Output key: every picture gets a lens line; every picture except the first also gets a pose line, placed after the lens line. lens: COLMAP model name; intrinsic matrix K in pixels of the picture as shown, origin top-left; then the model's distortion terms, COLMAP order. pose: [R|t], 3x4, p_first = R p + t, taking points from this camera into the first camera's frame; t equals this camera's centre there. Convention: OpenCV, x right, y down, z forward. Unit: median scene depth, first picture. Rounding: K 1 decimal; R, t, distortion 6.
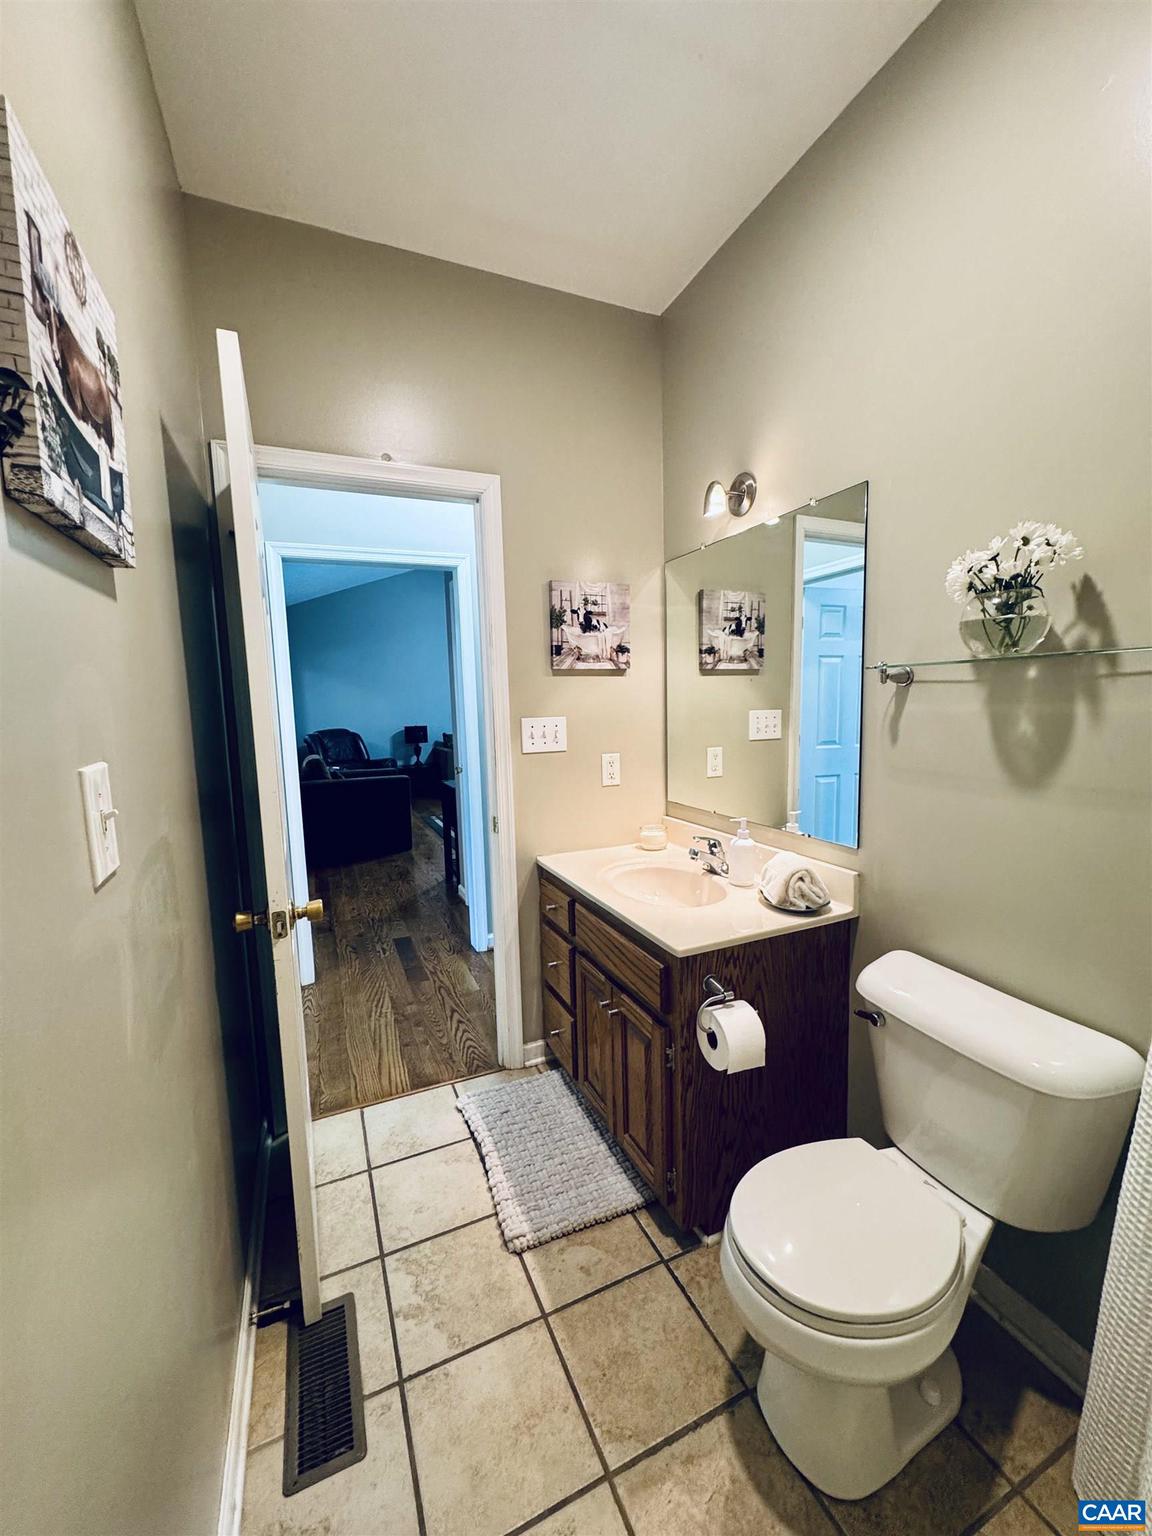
lens RADIAL K [[614.7, 0, 579.4], [0, 614.7, 772.1], [0, 0, 1]] dist [-0.006069, 0.001000]
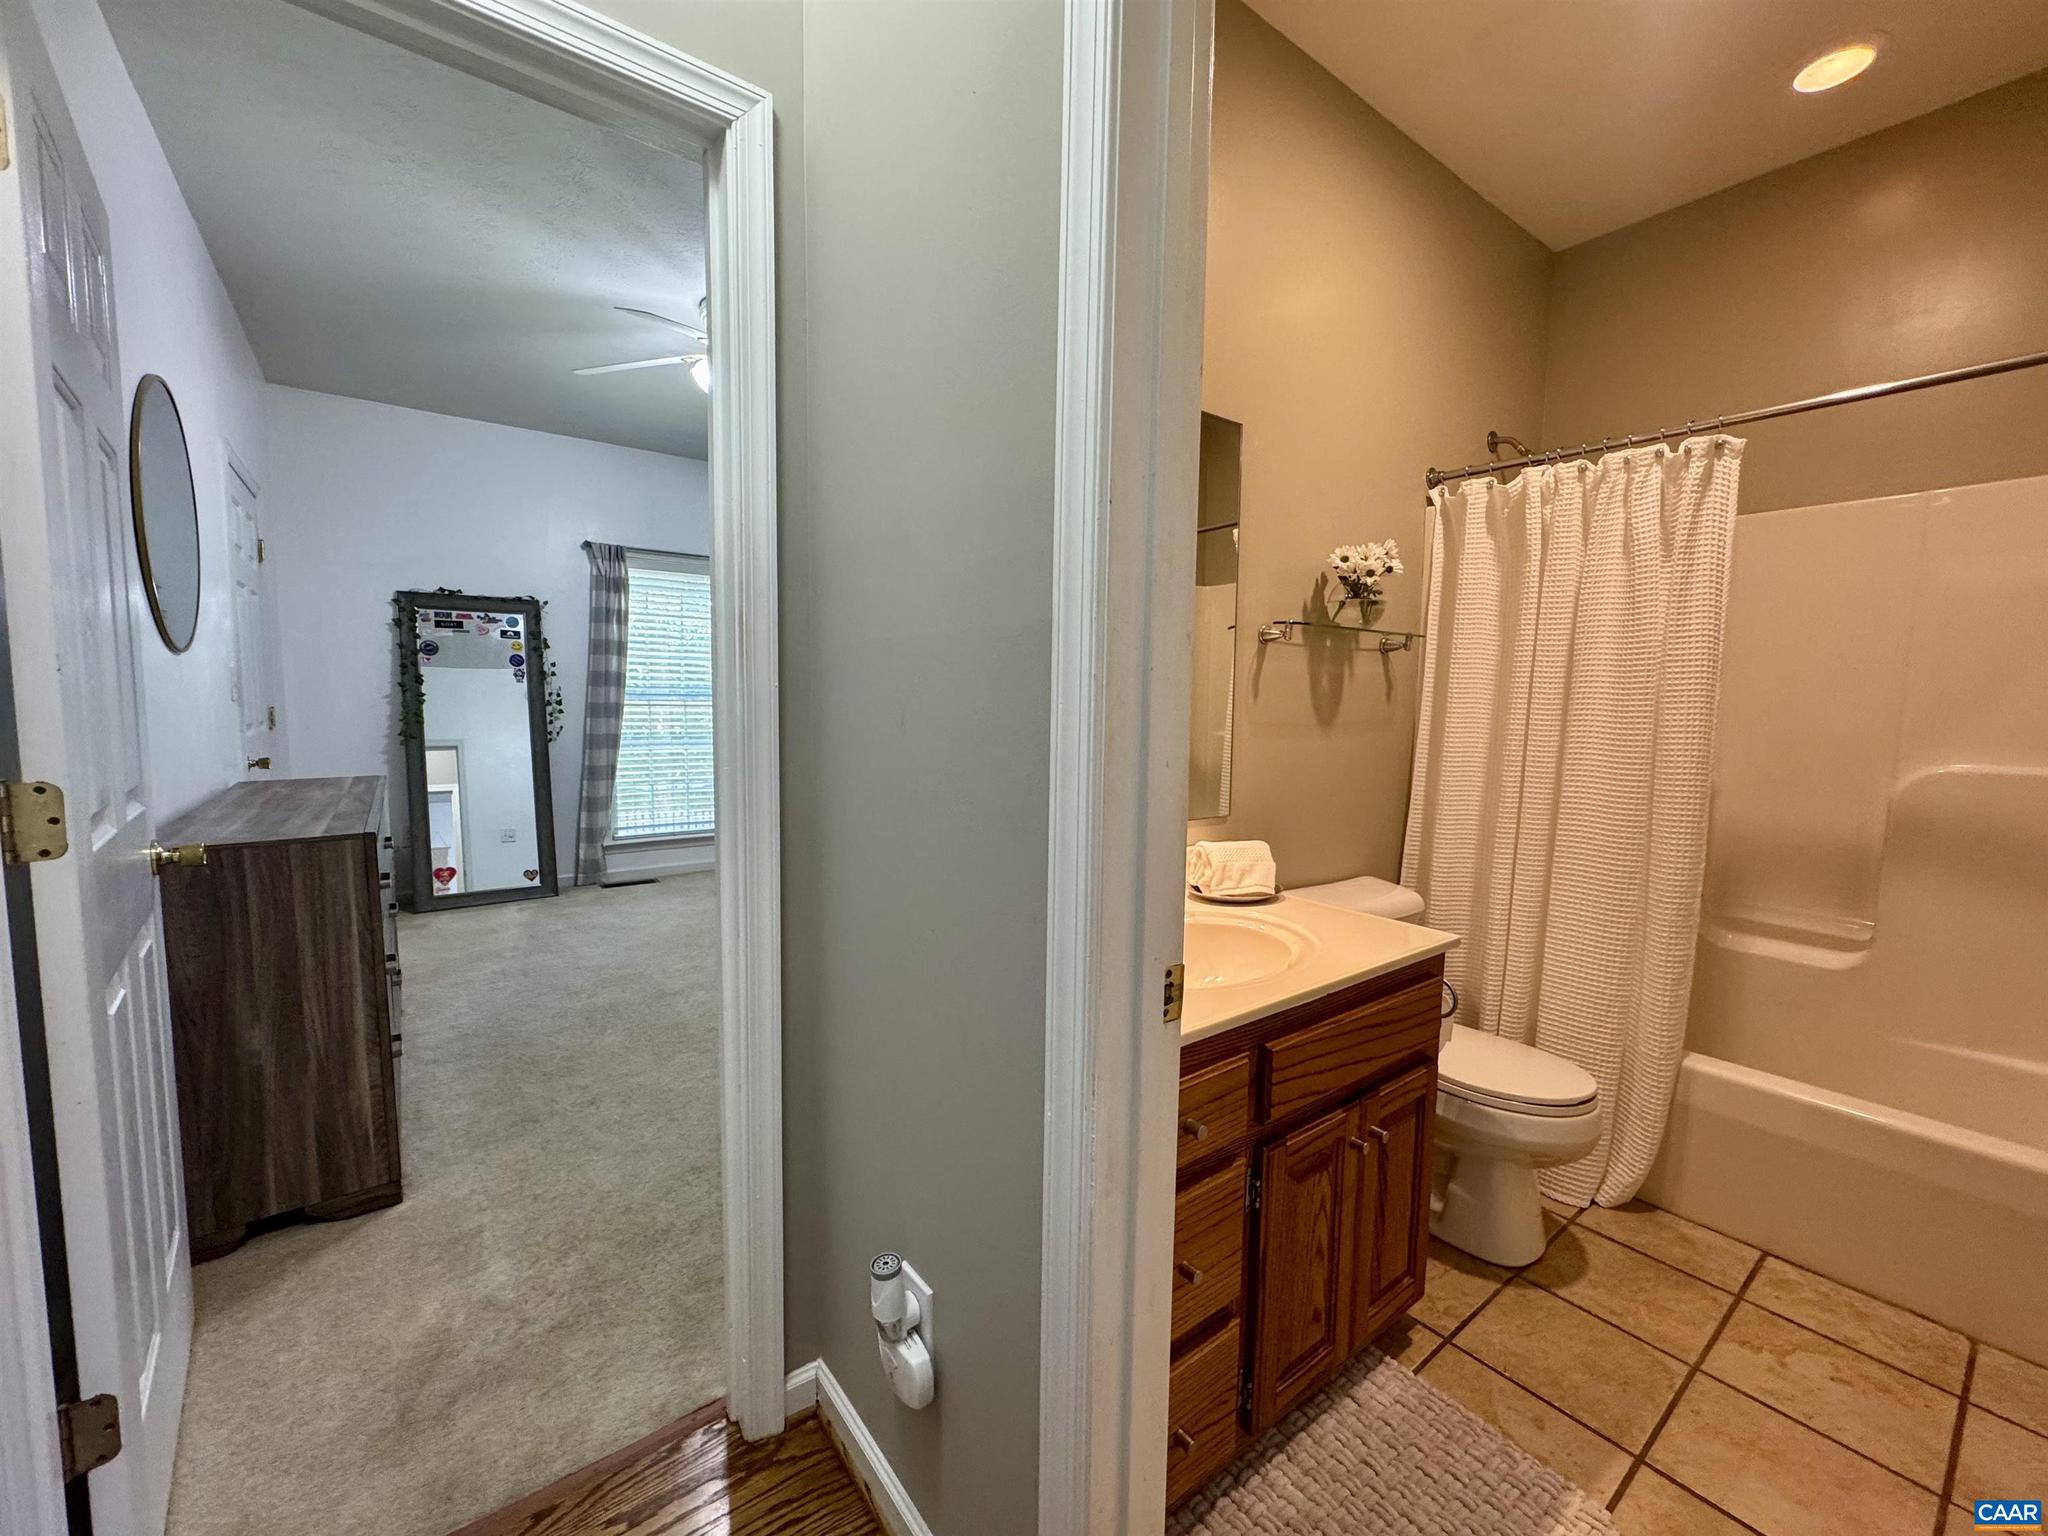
lens RADIAL K [[819.6, 0, 1016.1], [0, 819.6, 769.8], [0, 0, 1]] dist [-0.006069, 0.001000]
pose [[-0.228390, -0.062229, 0.971579, -0.805856], [0.106570, 0.990360, 0.088484, -0.104631], [-0.967719, 0.123750, -0.219557, 1.883291]]
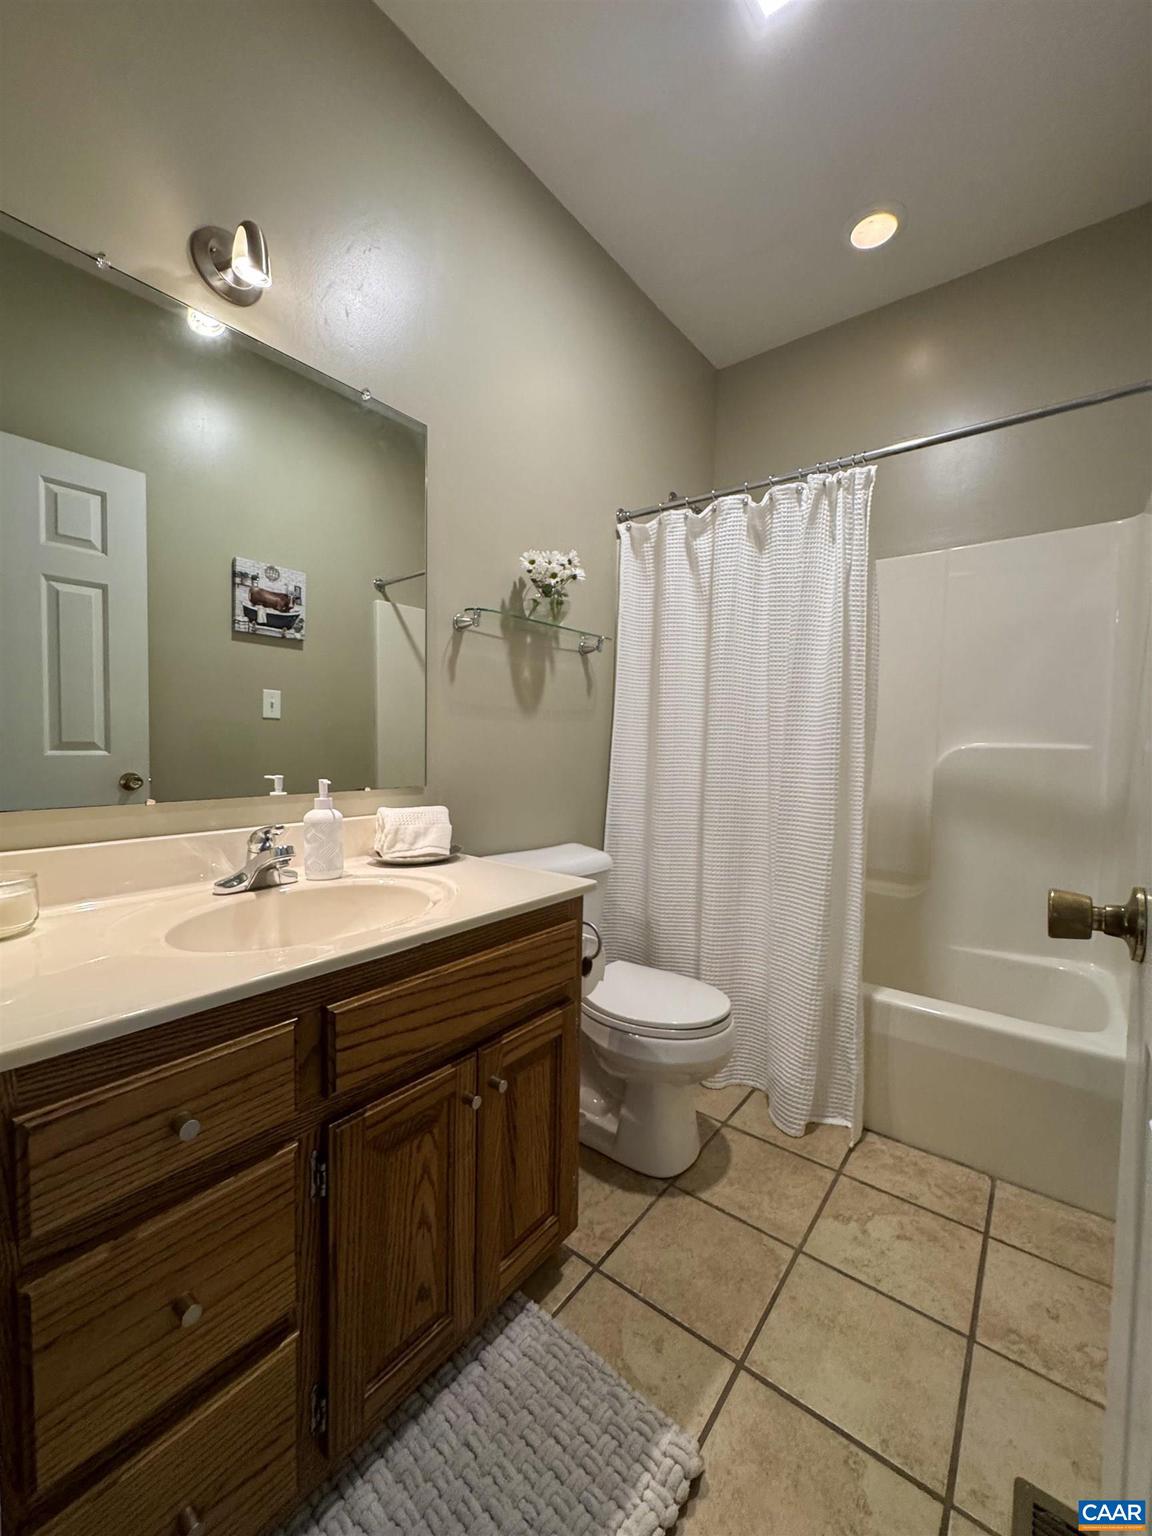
lens RADIAL K [[614.7, 0, 574.7], [0, 614.7, 765.9], [0, 0, 1]] dist [-0.006069, 0.001000]
pose [[-0.469750, -0.017811, 0.882620, -0.648466], [0.098072, 0.992555, 0.072225, 0.053098], [-0.877335, 0.120488, -0.464506, 1.489124]]
